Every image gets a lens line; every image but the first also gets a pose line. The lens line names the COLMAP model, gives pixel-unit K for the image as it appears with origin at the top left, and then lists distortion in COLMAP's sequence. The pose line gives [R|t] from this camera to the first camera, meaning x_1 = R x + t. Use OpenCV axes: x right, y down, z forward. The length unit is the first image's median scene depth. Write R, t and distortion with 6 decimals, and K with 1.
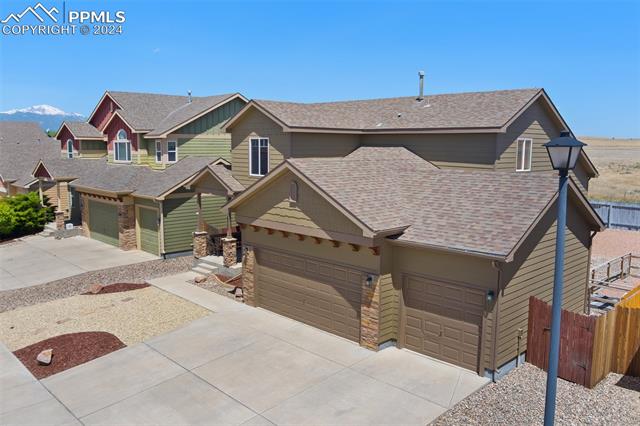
lens RADIAL K [[512.5, 0, 319.3], [0, 512.5, 213.4], [0, 0, 1]] dist [0.010883, -0.000470]
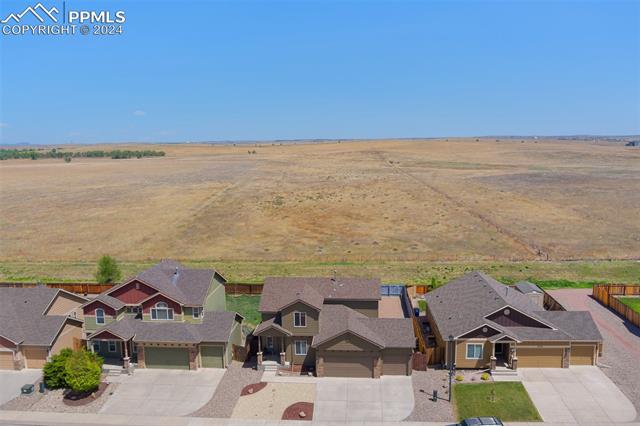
lens RADIAL K [[512.5, 0, 321.0], [0, 512.5, 213.6], [0, 0, 1]] dist [0.010883, -0.000470]
pose [[0.757690, -0.103068, 0.644424, -1.964642], [0.103347, 0.993940, 0.037457, -0.868258], [-0.644380, 0.038219, 0.763750, -1.258834]]
